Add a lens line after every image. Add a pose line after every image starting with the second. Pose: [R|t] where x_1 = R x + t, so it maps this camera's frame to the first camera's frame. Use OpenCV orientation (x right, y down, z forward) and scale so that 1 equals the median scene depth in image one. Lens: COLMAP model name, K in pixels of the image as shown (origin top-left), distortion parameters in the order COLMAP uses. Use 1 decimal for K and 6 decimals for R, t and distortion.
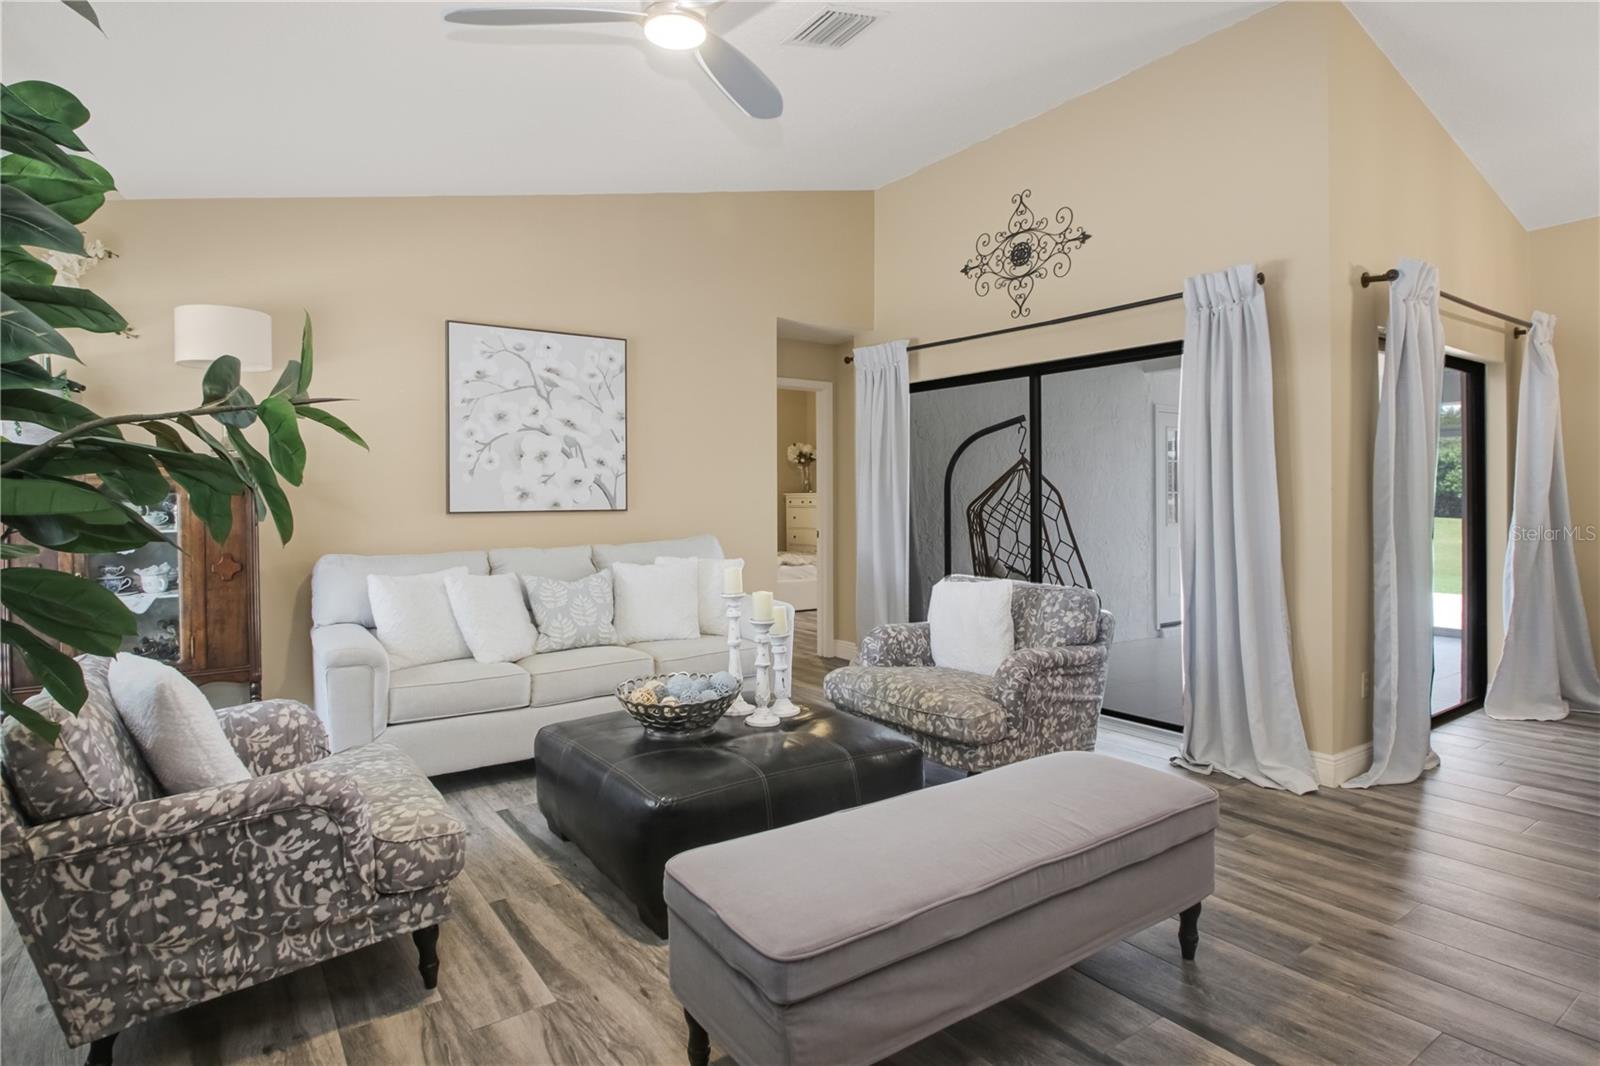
lens RADIAL K [[824.1, 0, 783.9], [0, 824.1, 485.3], [0, 0, 1]] dist [0.003006, -0.013046]
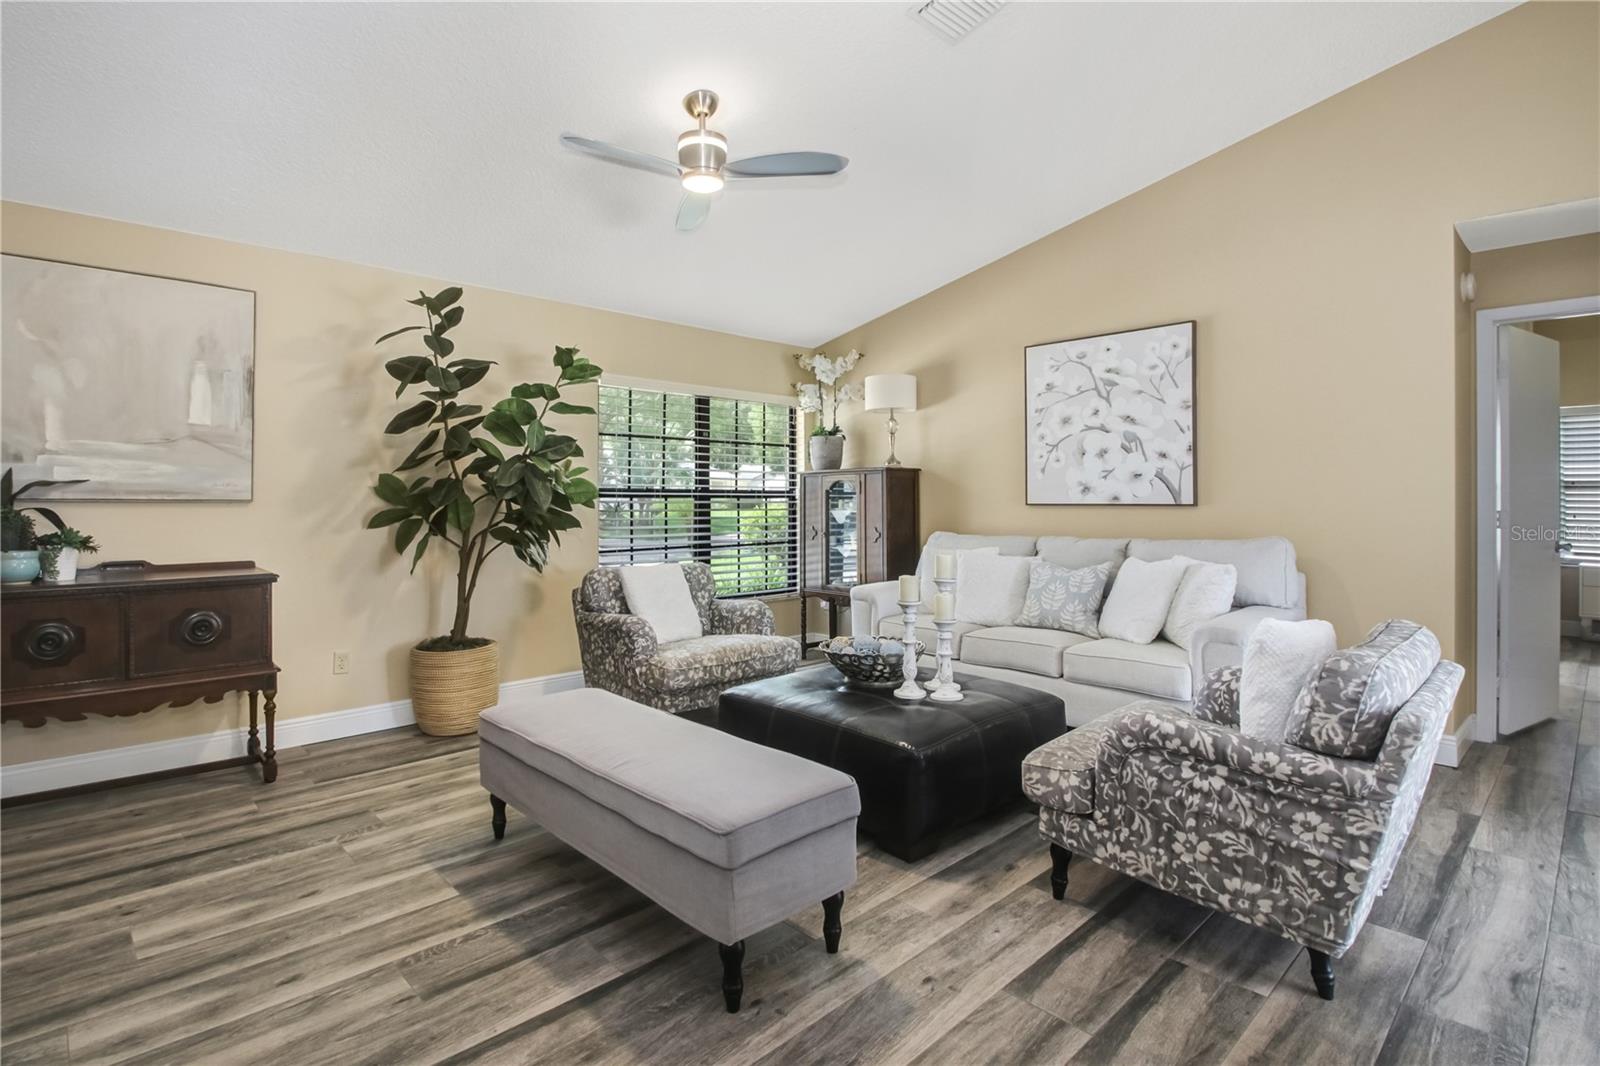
lens RADIAL K [[792.1, 0, 816.7], [0, 792.1, 484.3], [0, 0, 1]] dist [0.010920, -0.000631]
pose [[0.187015, -0.013751, -0.982261, 0.647320], [0.013356, 0.999845, -0.011454, 0.012061], [0.982266, -0.010977, 0.187170, 0.448438]]
